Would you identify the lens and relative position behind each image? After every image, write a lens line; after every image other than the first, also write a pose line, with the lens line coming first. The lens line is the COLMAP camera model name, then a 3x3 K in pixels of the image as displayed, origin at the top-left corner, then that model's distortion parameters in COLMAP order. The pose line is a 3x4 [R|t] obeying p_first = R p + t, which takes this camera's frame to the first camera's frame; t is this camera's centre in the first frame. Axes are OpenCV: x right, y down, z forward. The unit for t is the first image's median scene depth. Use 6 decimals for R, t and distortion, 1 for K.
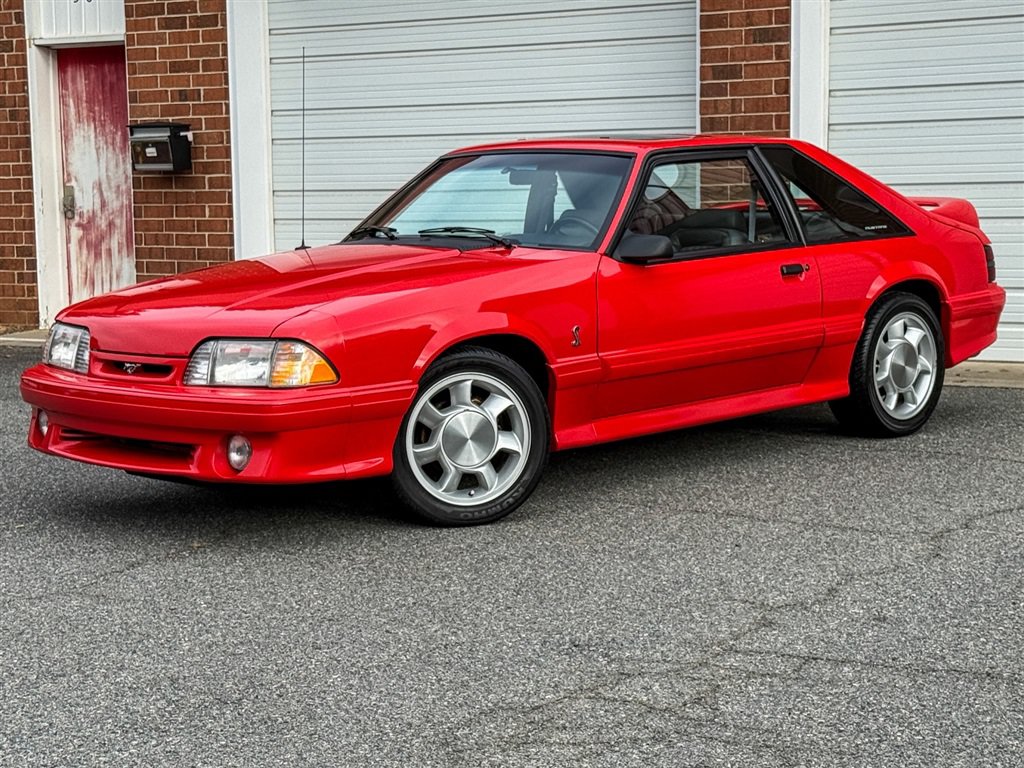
lens RADIAL K [[2053.8, 0, 511.6], [0, 2053.8, 386.4], [0, 0, 1]] dist [0.120129, 0.000000]
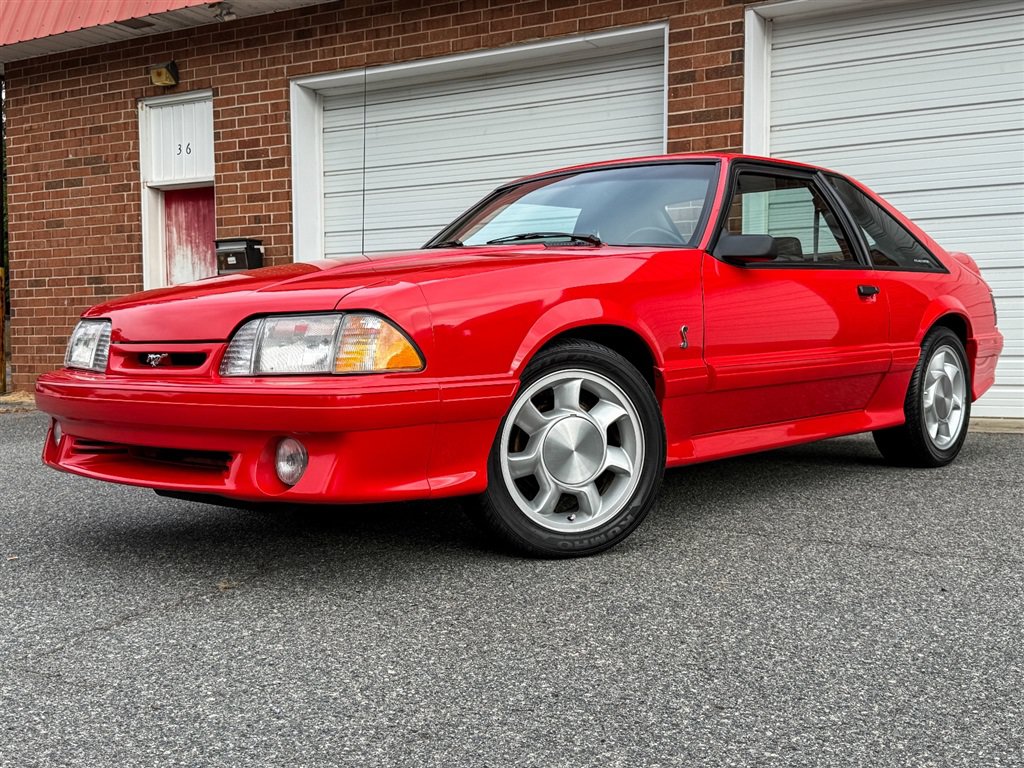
lens RADIAL K [[1152.2, 0, 510.6], [0, 1152.2, 396.0], [0, 0, 1]] dist [0.067146, 0.000000]
pose [[0.998762, 0.006877, 0.049258, -0.056348], [-0.003966, 0.998252, -0.058965, 0.025118], [-0.049577, 0.058697, 0.997044, 0.443360]]
